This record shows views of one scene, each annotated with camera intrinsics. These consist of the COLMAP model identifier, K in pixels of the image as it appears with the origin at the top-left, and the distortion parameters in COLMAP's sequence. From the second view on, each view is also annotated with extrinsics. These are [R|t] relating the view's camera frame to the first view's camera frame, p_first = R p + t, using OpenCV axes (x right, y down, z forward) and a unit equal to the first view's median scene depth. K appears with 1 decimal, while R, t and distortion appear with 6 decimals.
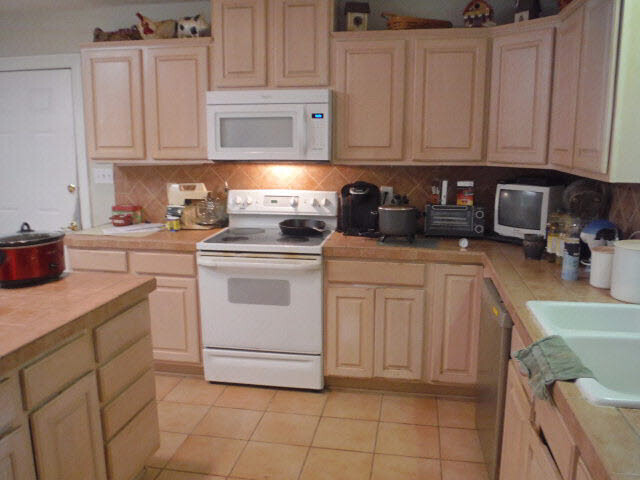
lens RADIAL K [[531.7, 0, 320.3], [0, 531.7, 237.4], [0, 0, 1]] dist [-0.058895, 0.012544]
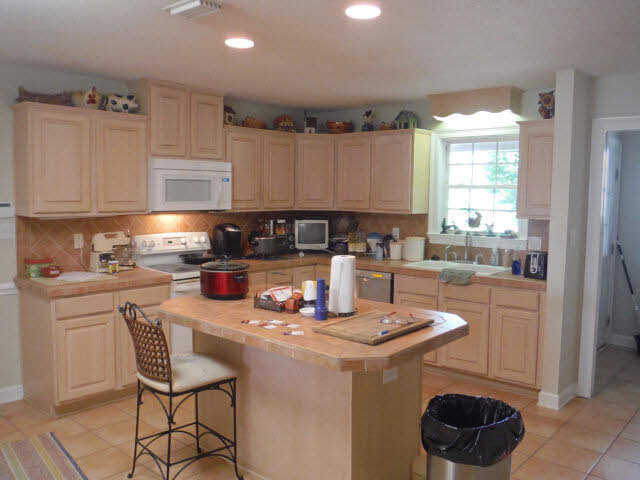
lens RADIAL K [[531.7, 0, 320.3], [0, 531.7, 237.4], [0, 0, 1]] dist [-0.058895, 0.012544]
pose [[0.527360, -0.066803, 0.847012, -1.075632], [0.140562, 0.990027, -0.009433, -0.016751], [-0.837935, 0.124032, 0.531490, 0.003487]]
